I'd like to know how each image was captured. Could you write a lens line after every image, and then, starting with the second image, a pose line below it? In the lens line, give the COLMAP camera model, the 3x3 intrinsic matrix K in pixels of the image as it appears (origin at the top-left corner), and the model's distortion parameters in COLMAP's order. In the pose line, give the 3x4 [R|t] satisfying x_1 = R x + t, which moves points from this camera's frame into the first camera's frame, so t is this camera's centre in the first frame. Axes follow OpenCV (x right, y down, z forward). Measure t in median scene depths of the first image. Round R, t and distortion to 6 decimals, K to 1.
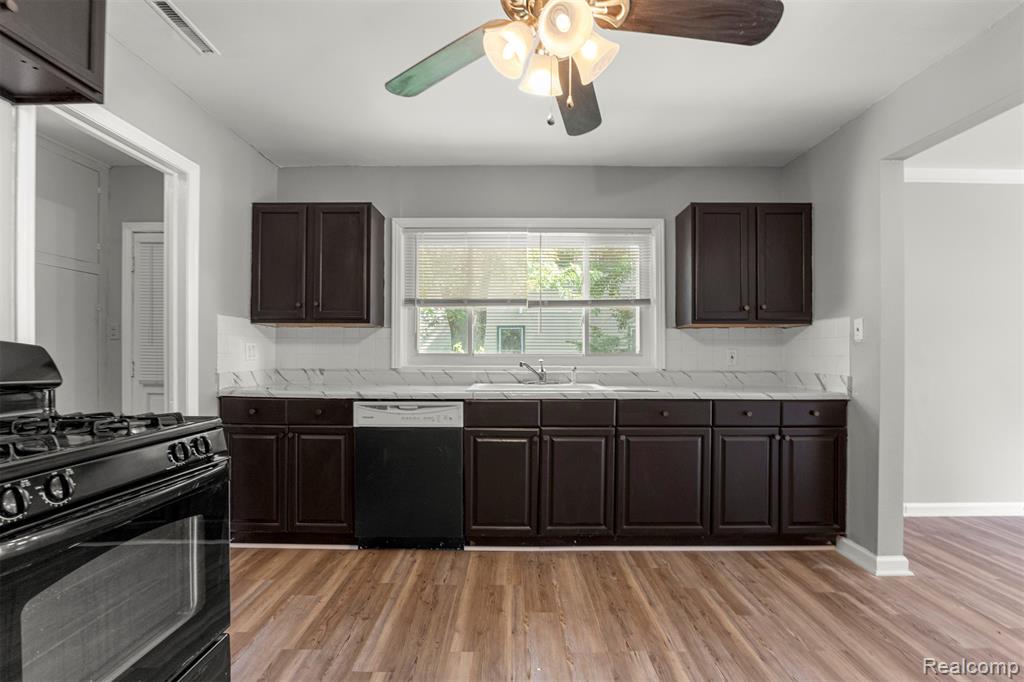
lens RADIAL K [[464.3, 0, 509.5], [0, 464.3, 355.8], [0, 0, 1]] dist [-0.017428, -0.002259]
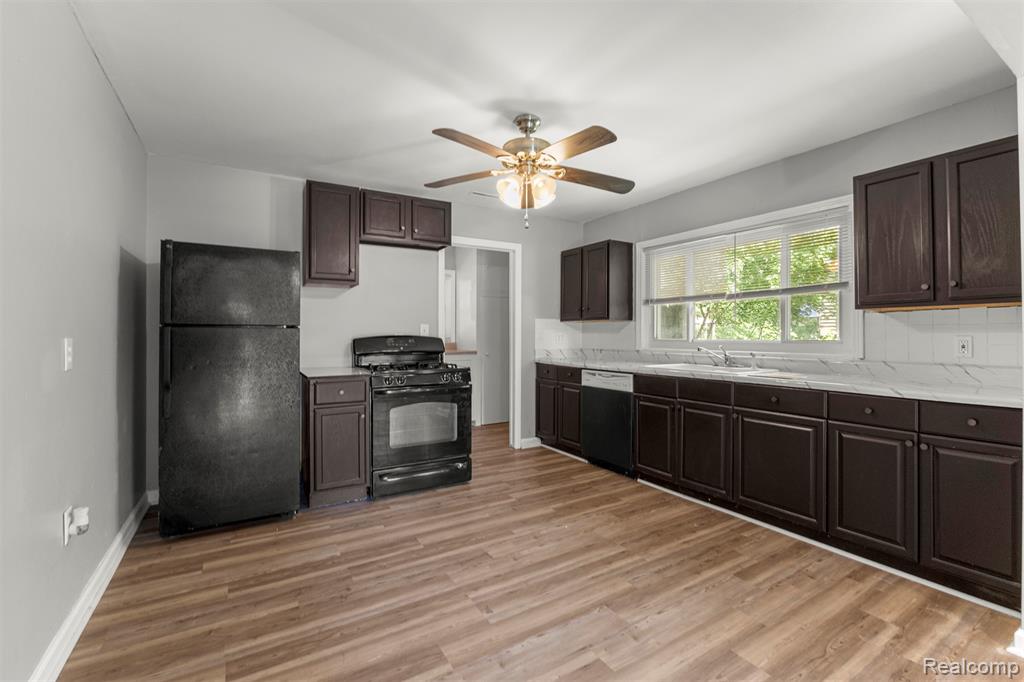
lens RADIAL K [[445.6, 0, 522.1], [0, 445.6, 334.7], [0, 0, 1]] dist [-0.029729, 0.005909]
pose [[0.537438, -0.004479, -0.843291, 0.861897], [-0.005330, 0.999948, -0.008708, -0.008241], [0.843286, 0.009175, 0.537387, -0.014573]]
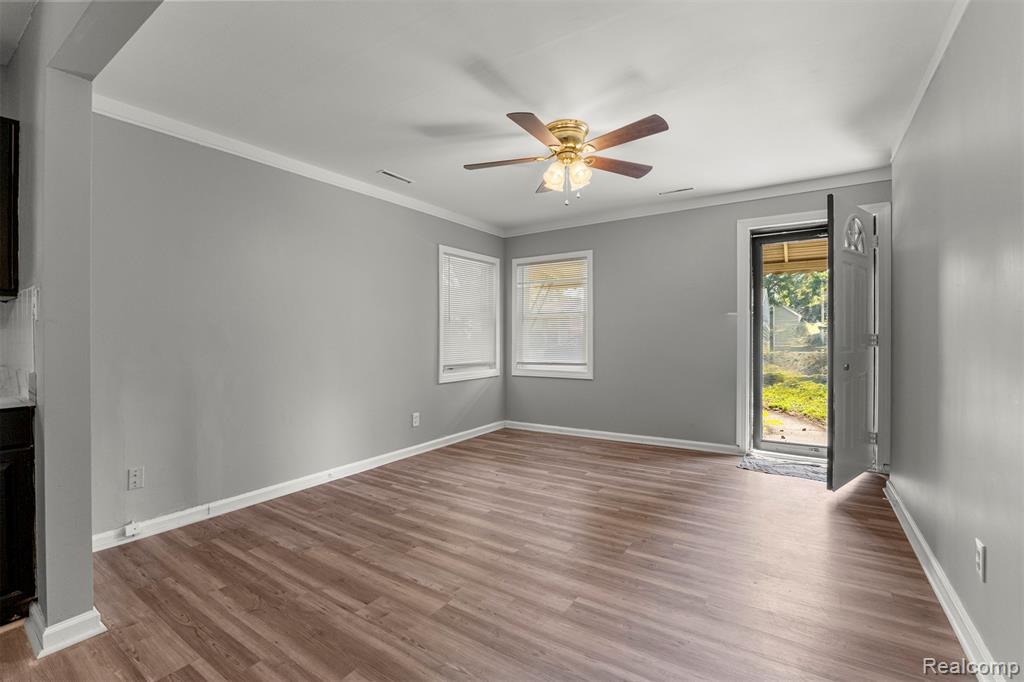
lens RADIAL K [[445.6, 0, 508.5], [0, 445.6, 339.5], [0, 0, 1]] dist [-0.029729, 0.005909]
pose [[0.550898, -0.015524, 0.834428, 0.591420], [0.019463, 0.999794, 0.005751, 0.004729], [-0.834345, 0.013072, 0.551087, 0.030510]]
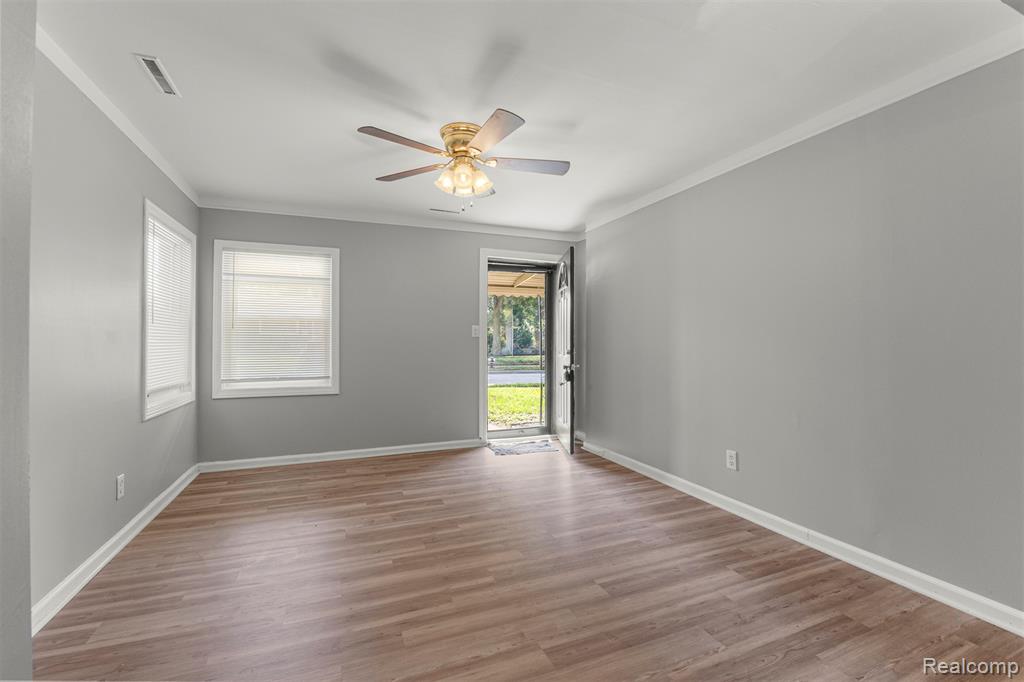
lens RADIAL K [[445.6, 0, 517.0], [0, 445.6, 341.5], [0, 0, 1]] dist [-0.029729, 0.005909]
pose [[-0.389134, -0.004436, 0.921171, 0.559816], [0.007531, 0.999940, 0.007996, -0.013743], [-0.921150, 0.010049, -0.389077, 0.794653]]
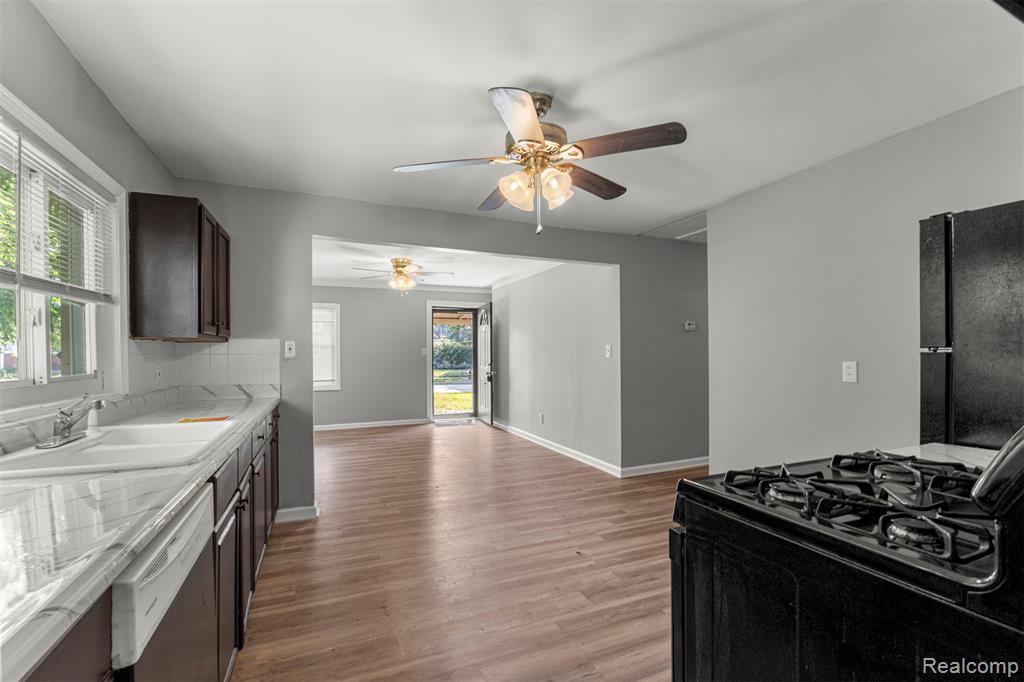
lens RADIAL K [[445.6, 0, 515.9], [0, 445.6, 358.7], [0, 0, 1]] dist [-0.029729, 0.005909]
pose [[-0.402617, -0.010548, 0.915308, -0.663166], [0.012751, 0.999772, 0.017131, -0.039861], [-0.915280, 0.018568, -0.402390, 0.875616]]
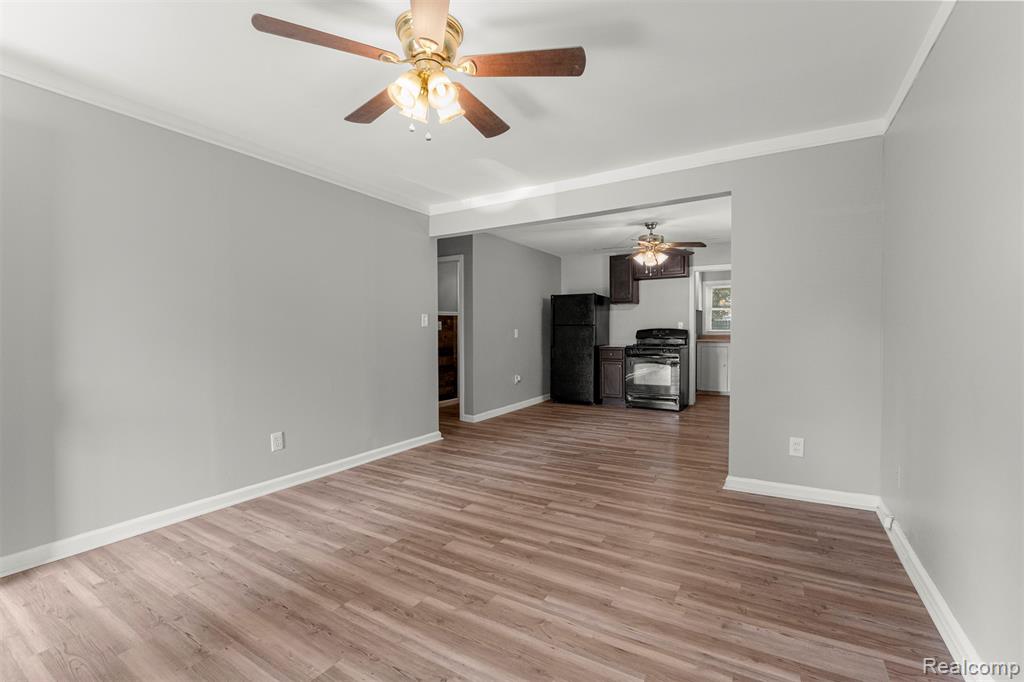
lens RADIAL K [[445.6, 0, 512.9], [0, 445.6, 335.9], [0, 0, 1]] dist [-0.029729, 0.005909]
pose [[-0.501267, 0.008488, -0.865251, 2.128198], [-0.006734, 0.999883, 0.013711, -0.001609], [0.865266, 0.012700, -0.501152, 0.995407]]
